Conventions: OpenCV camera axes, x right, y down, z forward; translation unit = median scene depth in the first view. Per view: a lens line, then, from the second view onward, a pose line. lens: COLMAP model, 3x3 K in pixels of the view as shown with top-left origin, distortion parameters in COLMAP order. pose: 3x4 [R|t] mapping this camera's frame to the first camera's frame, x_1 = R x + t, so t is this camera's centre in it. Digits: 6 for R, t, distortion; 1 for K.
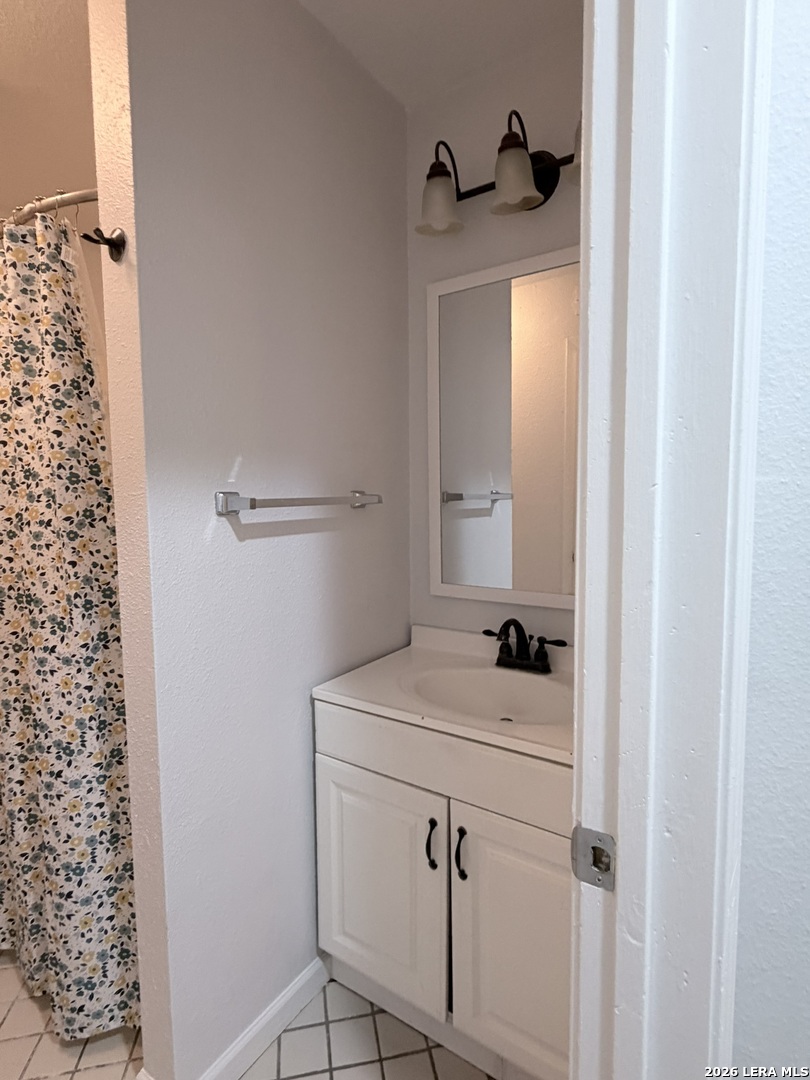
lens RADIAL K [[538.1, 0, 407.7], [0, 538.1, 543.5], [0, 0, 1]] dist [-0.001927, 0.000208]
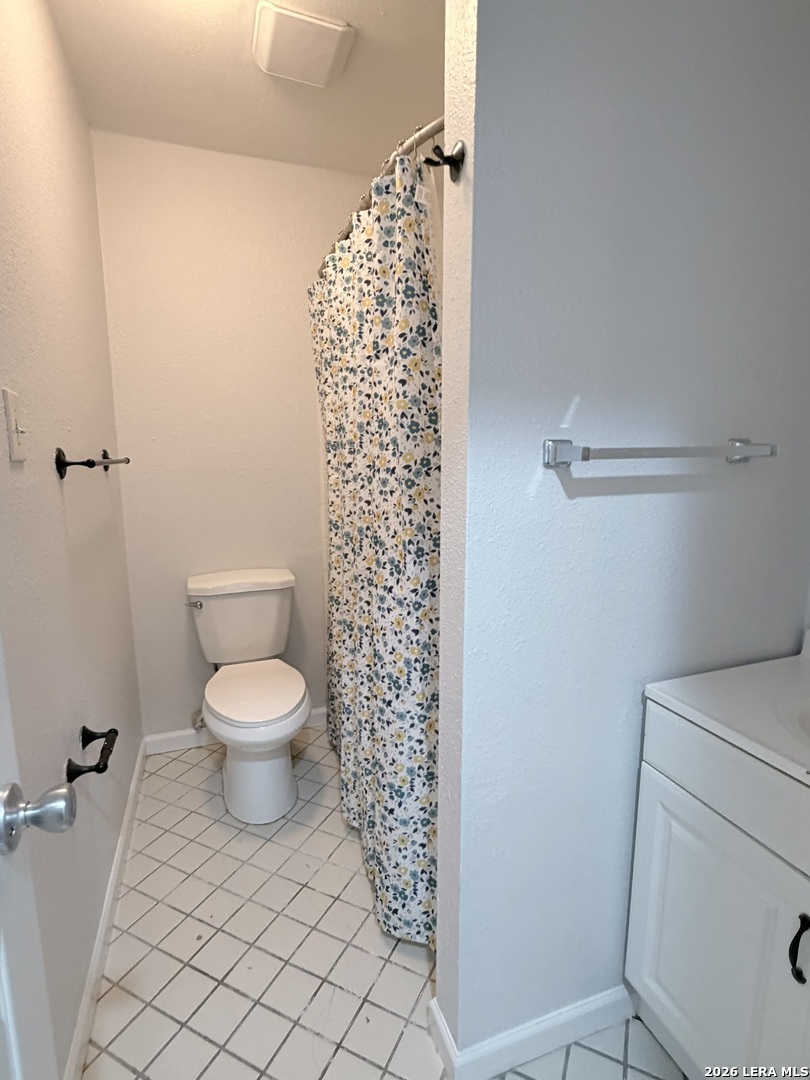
lens RADIAL K [[549.9, 0, 406.4], [0, 549.9, 541.4], [0, 0, 1]] dist [0.001795, -0.001005]
pose [[0.801654, 0.104516, -0.588581, -0.000100], [-0.057168, 0.993488, 0.098553, -0.007739], [0.595049, -0.045357, 0.802408, 0.144049]]
